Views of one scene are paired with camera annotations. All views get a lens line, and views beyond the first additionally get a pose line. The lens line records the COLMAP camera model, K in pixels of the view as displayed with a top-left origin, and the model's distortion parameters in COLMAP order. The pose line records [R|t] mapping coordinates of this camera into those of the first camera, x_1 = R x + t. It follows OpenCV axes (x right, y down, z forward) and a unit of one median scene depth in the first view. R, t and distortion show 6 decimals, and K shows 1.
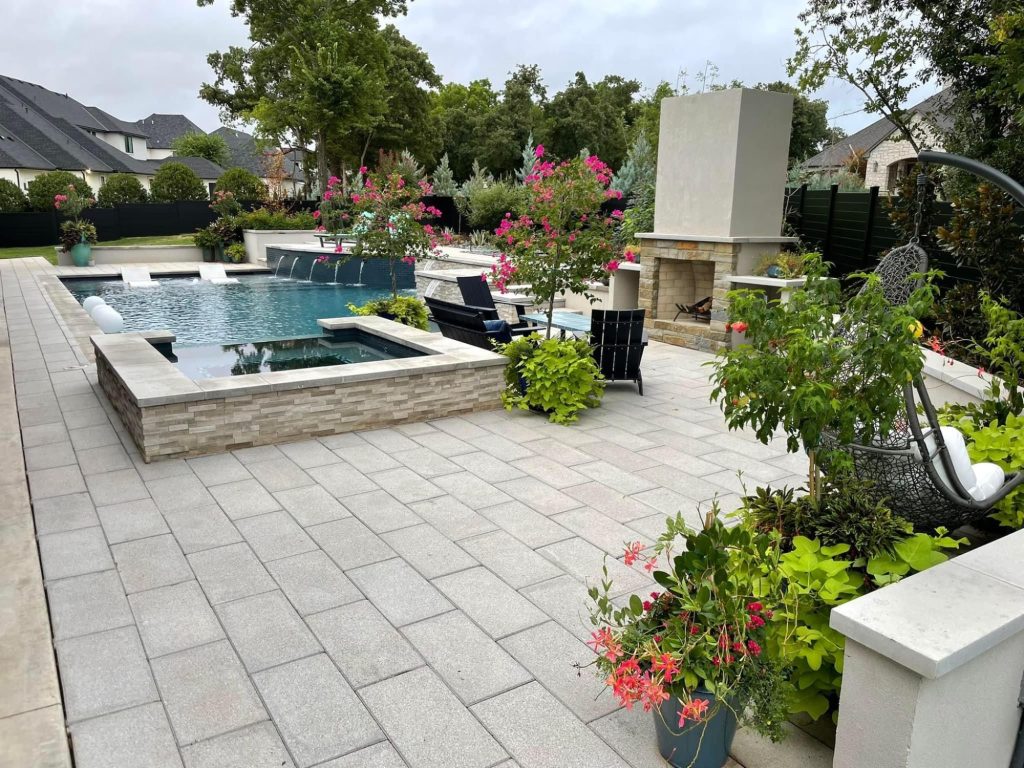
lens RADIAL K [[765.7, 0, 511.9], [0, 765.7, 387.5], [0, 0, 1]] dist [0.024112, -0.000080]
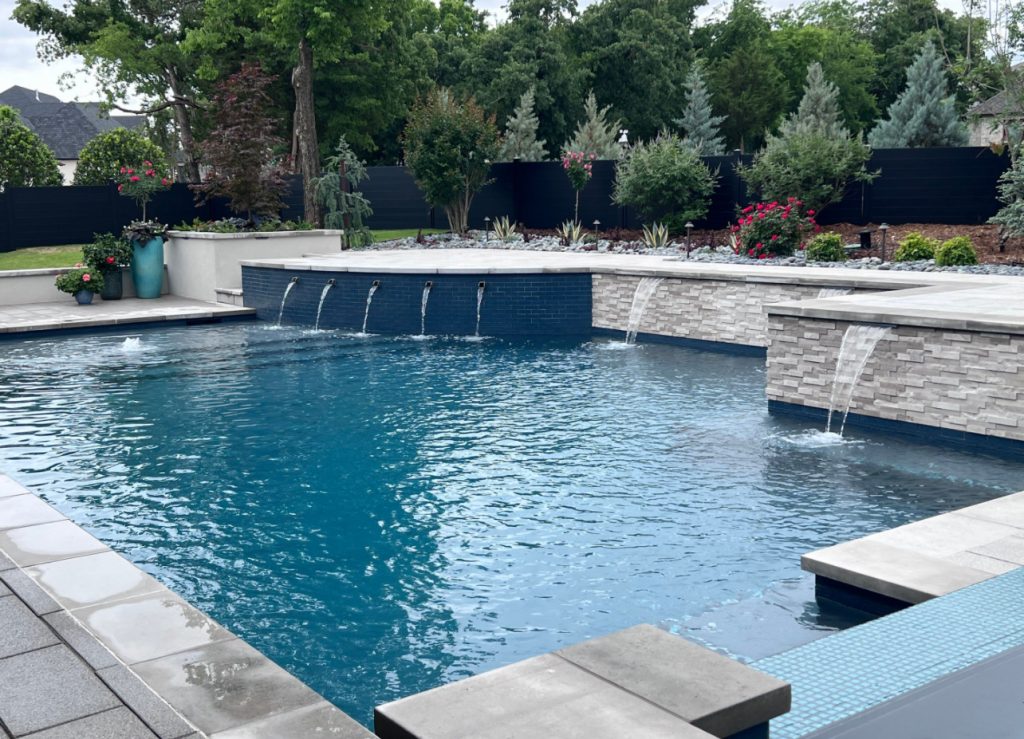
lens RADIAL K [[1172.2, 0, 507.4], [0, 1172.2, 391.6], [0, 0, 1]] dist [0.194376, -0.527308]
pose [[0.998302, -0.037520, 0.044549, -0.083496], [0.040591, 0.996711, -0.070139, -0.019742], [-0.041771, 0.071828, 0.996542, 0.111952]]
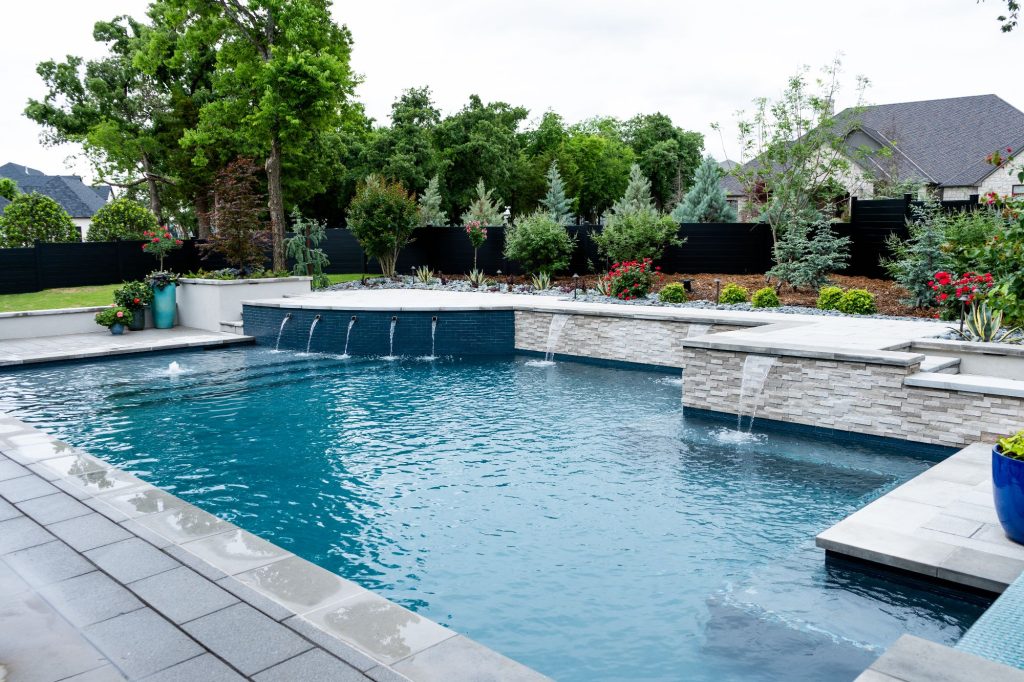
lens RADIAL K [[833.6, 0, 512.0], [0, 833.6, 341.0], [0, 0, 1]] dist [-0.012593, -0.007118]
pose [[0.977378, -0.046329, 0.206365, -0.108199], [0.070147, 0.991493, -0.109641, -0.026361], [-0.199530, 0.121636, 0.972313, 0.120846]]
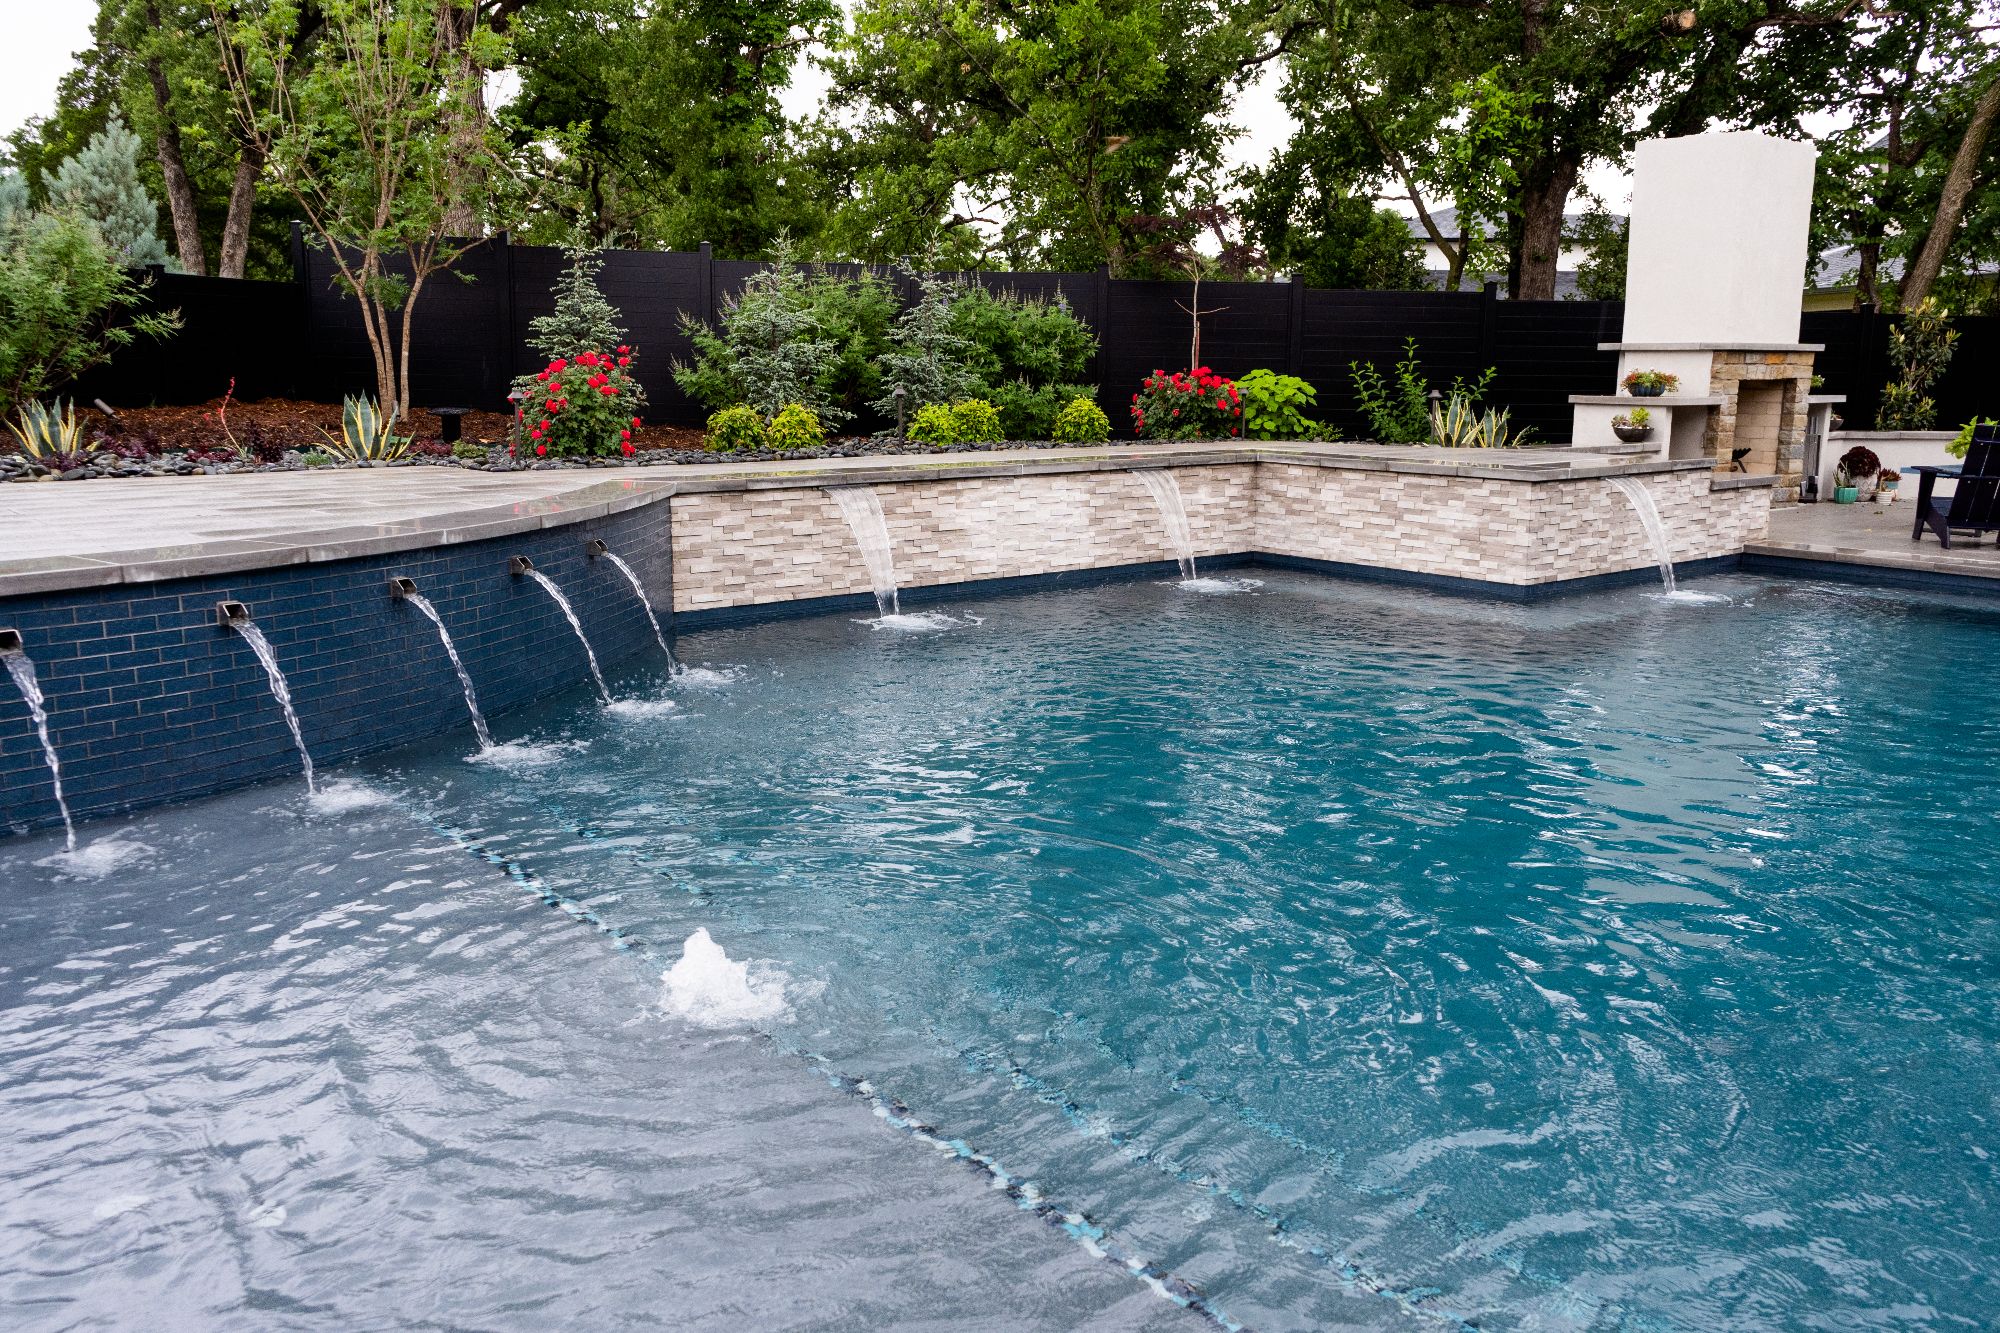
lens RADIAL K [[1628.1, 0, 1000.0], [0, 1628.1, 666.5], [0, 0, 1]] dist [-0.012593, -0.007118]
pose [[-0.130864, -0.199079, 0.971207, -0.228445], [0.221337, 0.949038, 0.224358, -0.080757], [-0.966377, 0.244324, -0.080131, 0.372881]]
